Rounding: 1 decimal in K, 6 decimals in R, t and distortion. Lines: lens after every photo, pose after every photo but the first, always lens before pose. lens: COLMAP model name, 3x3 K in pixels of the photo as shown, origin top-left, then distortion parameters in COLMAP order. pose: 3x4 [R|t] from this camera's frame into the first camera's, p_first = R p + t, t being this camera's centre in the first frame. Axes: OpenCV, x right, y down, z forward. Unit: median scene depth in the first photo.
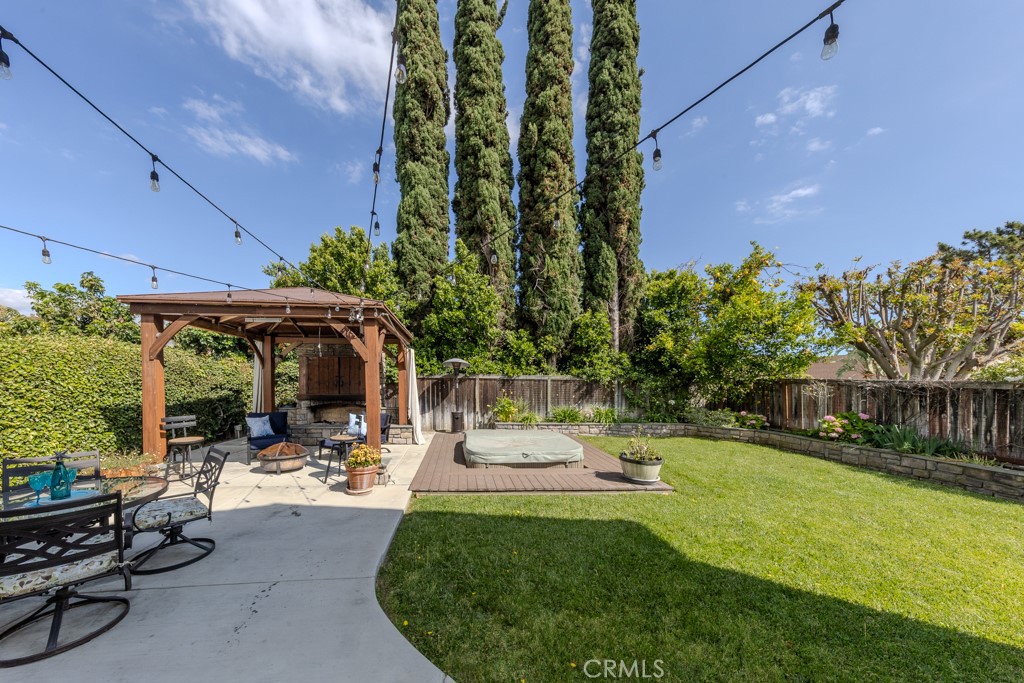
lens RADIAL K [[344.2, 0, 479.0], [0, 344.2, 386.8], [0, 0, 1]] dist [0.009503, -0.000025]
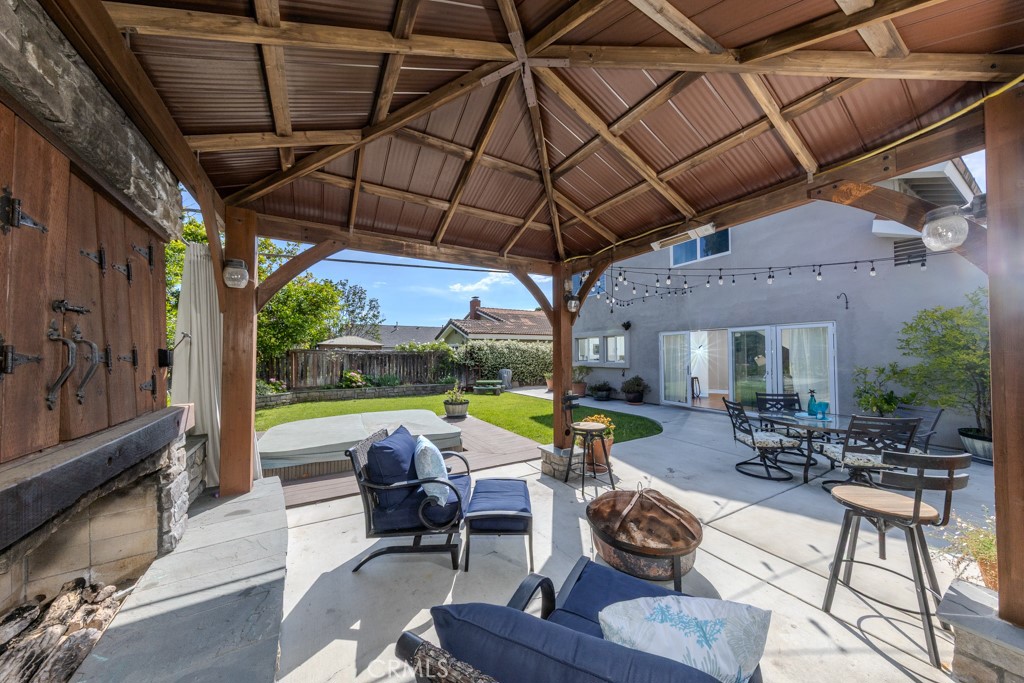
lens RADIAL K [[324.9, 0, 512.8], [0, 324.9, 352.5], [0, 0, 1]] dist [0.009086, -0.000021]
pose [[-0.447866, -0.000118, 0.894101, -0.568535], [0.016496, 0.999829, 0.008395, -0.008586], [-0.893949, 0.018509, -0.447787, 0.864684]]
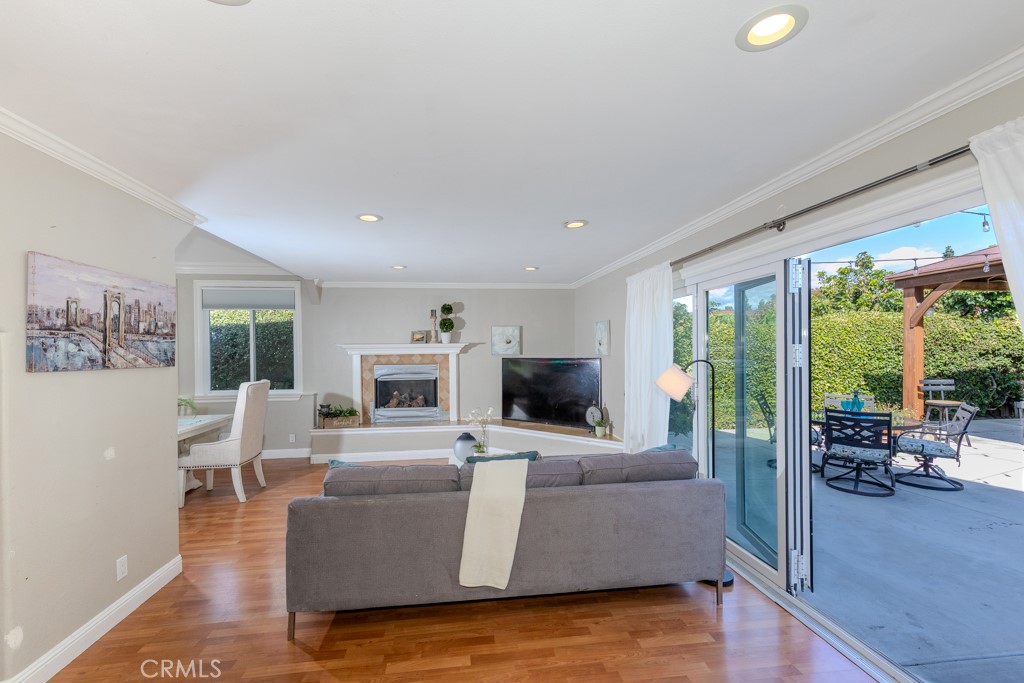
lens RADIAL K [[426.7, 0, 523.1], [0, 426.7, 359.9], [0, 0, 1]] dist [0.020092, 0.000051]
pose [[0.083497, 0.017903, -0.996347, 0.209241], [-0.005492, 0.999832, 0.017505, 0.005368], [0.996493, 0.004010, 0.083581, -0.220290]]
